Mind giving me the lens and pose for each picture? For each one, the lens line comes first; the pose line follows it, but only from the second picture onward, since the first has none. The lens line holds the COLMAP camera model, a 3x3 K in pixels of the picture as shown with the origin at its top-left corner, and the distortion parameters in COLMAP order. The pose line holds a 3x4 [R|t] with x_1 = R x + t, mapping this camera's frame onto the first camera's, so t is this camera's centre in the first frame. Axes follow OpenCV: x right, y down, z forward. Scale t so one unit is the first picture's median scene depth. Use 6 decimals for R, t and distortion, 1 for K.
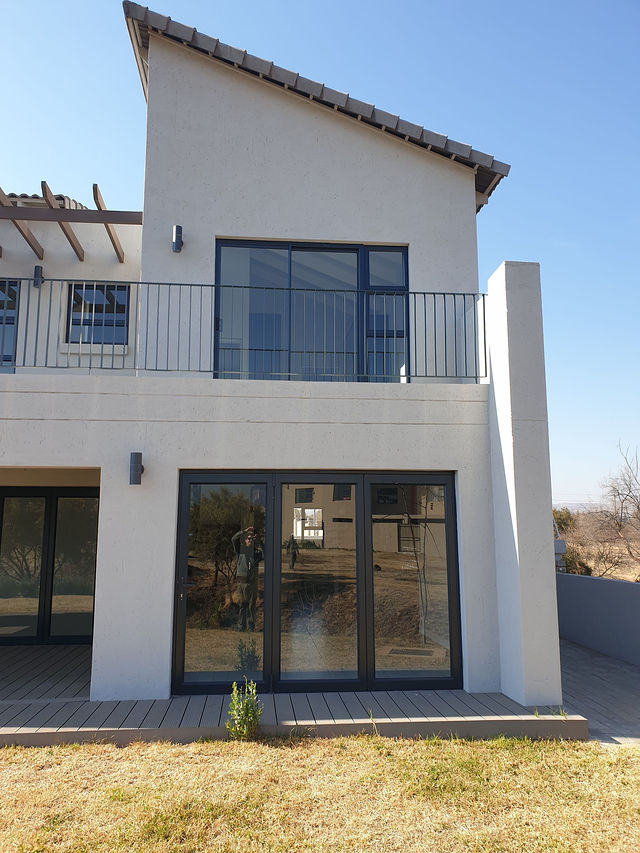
lens RADIAL K [[661.9, 0, 317.3], [0, 661.9, 427.5], [0, 0, 1]] dist [0.027805, -0.006819]
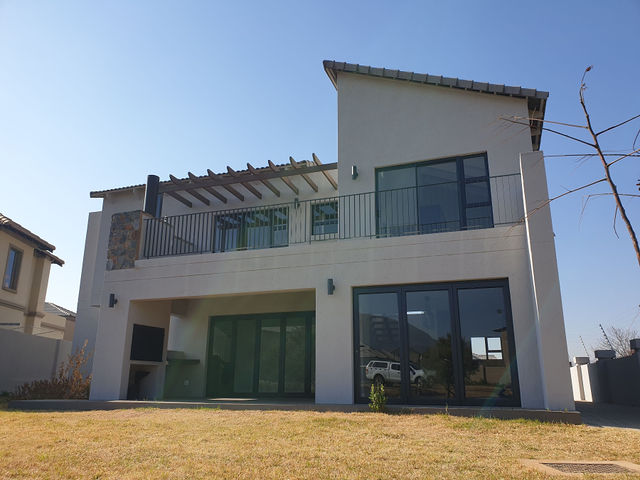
lens RADIAL K [[497.4, 0, 320.4], [0, 497.4, 243.7], [0, 0, 1]] dist [0.119737, -0.295936]
pose [[0.905863, -0.110801, -0.408822, 0.298775], [0.060399, 0.989106, -0.134241, 0.118370], [0.419242, 0.096911, 0.902687, -0.354250]]
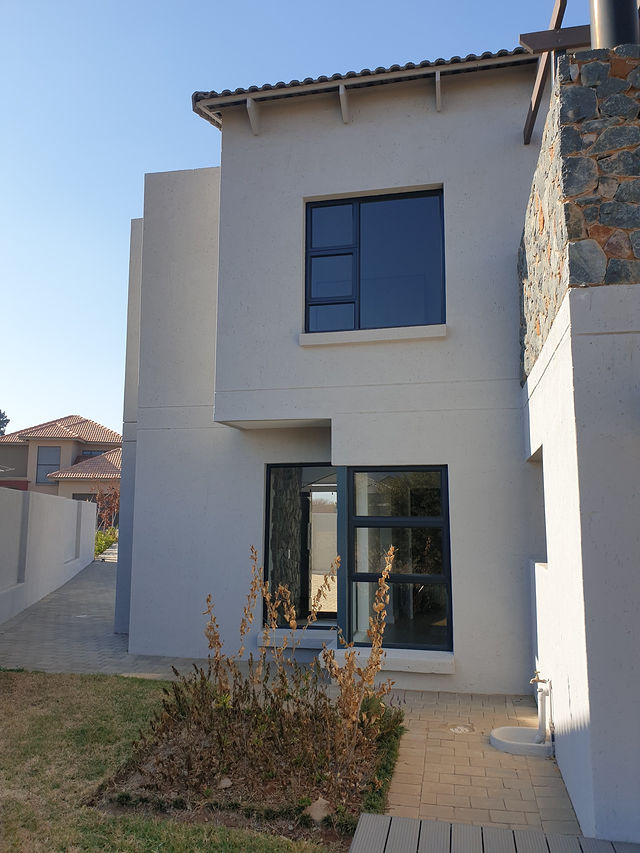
lens RADIAL K [[656.4, 0, 319.2], [0, 656.4, 427.7], [0, 0, 1]] dist [0.060031, -0.058625]
pose [[0.950355, -0.038287, -0.308804, -1.060033], [0.048202, 0.998536, 0.024539, 0.029790], [0.307413, -0.038205, 0.950809, 0.285469]]
